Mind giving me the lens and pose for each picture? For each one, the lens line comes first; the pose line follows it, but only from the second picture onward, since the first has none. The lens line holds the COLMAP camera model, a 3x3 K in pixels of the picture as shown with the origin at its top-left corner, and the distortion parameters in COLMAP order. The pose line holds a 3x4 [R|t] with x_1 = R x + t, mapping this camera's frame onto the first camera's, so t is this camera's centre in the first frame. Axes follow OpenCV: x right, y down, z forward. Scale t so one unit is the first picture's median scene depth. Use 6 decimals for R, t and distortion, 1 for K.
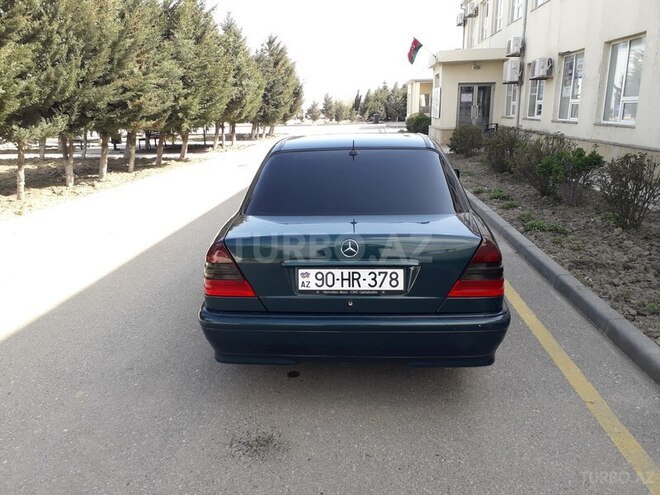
lens RADIAL K [[518.2, 0, 330.0], [0, 518.2, 247.5], [0, 0, 1]] dist [0.053620, -0.060662]
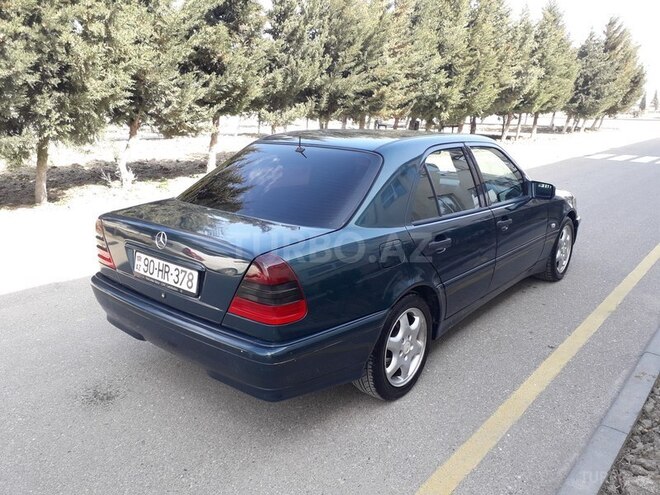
lens RADIAL K [[518.5, 0, 314.7], [0, 518.5, 247.8], [0, 0, 1]] dist [0.001014, -0.001459]
pose [[0.805279, 0.184132, -0.563579, 0.172990], [-0.171237, 0.982275, 0.076254, -0.022887], [0.567630, 0.035099, 0.822535, 0.069422]]
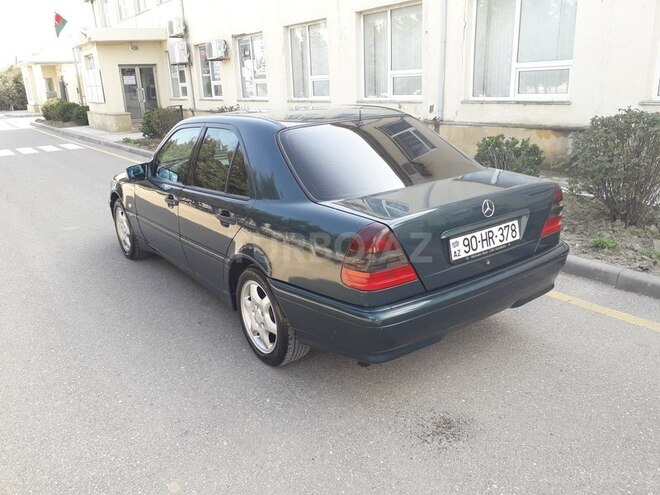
lens RADIAL K [[518.2, 0, 330.0], [0, 518.2, 247.5], [0, 0, 1]] dist [0.053620, -0.060662]
pose [[0.781478, -0.209826, 0.587593, -0.169076], [0.193059, 0.976858, 0.092068, -0.016081], [-0.593313, 0.041491, 0.803902, 0.073140]]
